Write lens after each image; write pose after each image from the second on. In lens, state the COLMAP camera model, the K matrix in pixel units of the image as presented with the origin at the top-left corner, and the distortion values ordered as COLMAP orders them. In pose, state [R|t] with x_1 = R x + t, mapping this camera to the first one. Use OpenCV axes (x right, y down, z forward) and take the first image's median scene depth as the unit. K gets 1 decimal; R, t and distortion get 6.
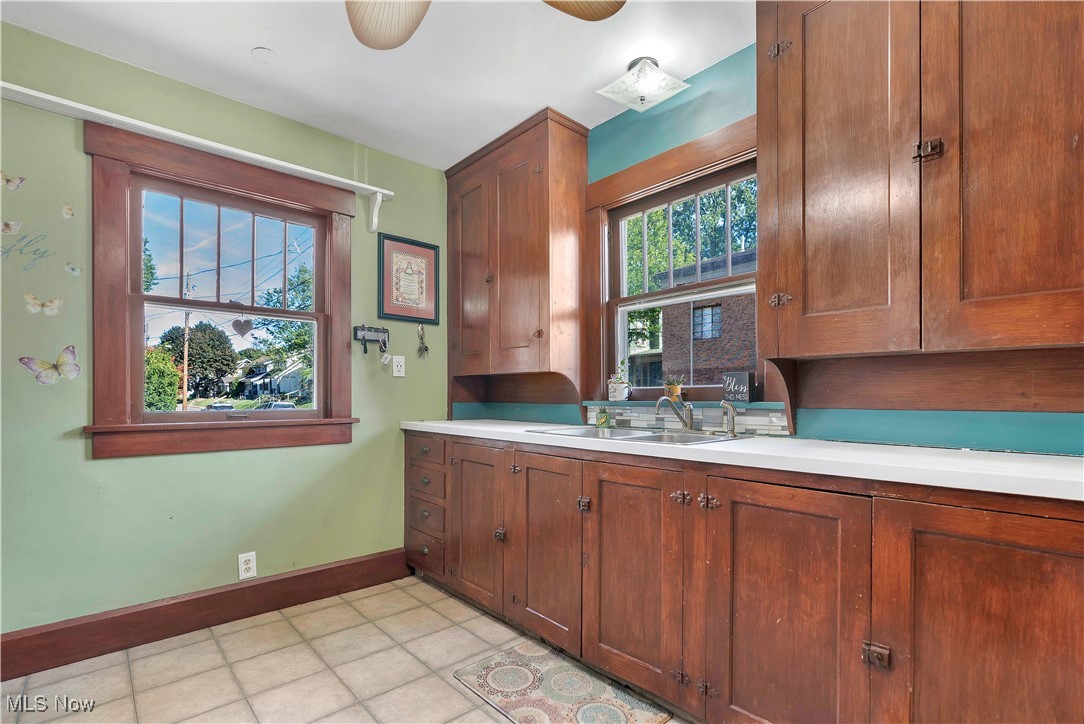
lens RADIAL K [[502.5, 0, 542.2], [0, 502.5, 398.4], [0, 0, 1]] dist [-0.000050, -0.000236]
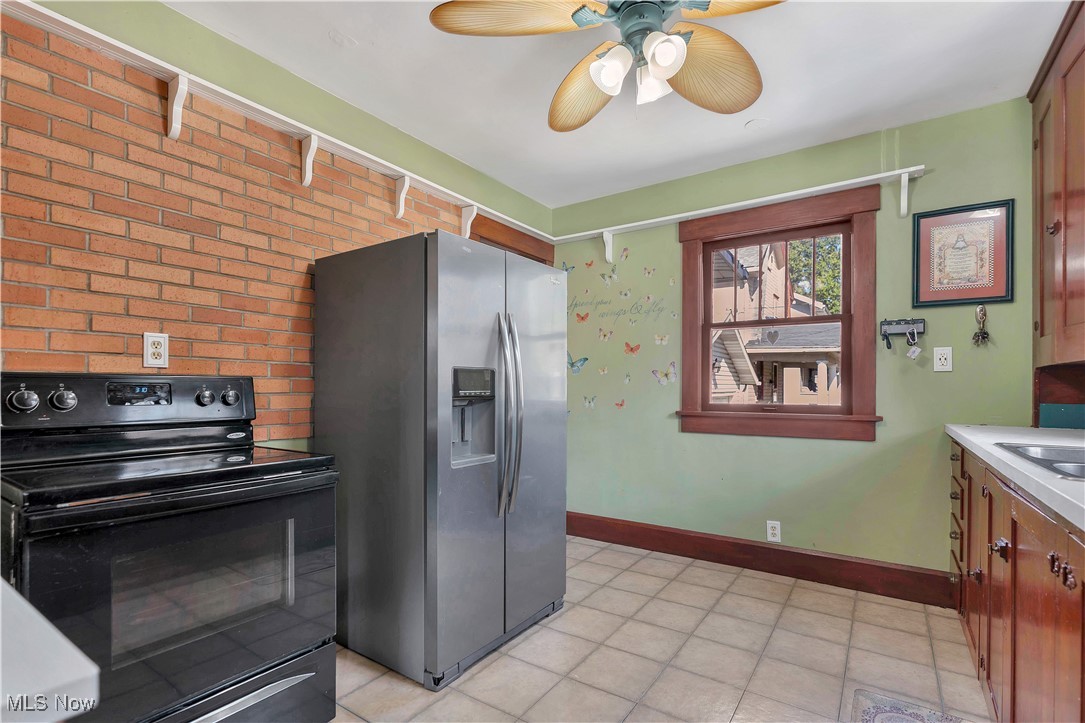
lens RADIAL K [[506.1, 0, 542.7], [0, 506.1, 390.4], [0, 0, 1]] dist [-0.000161, 0.000086]
pose [[0.238028, 0.000839, -0.971258, 0.444452], [-0.008485, 0.999963, -0.001216, -0.004597], [0.971221, 0.008530, 0.238026, 0.145875]]
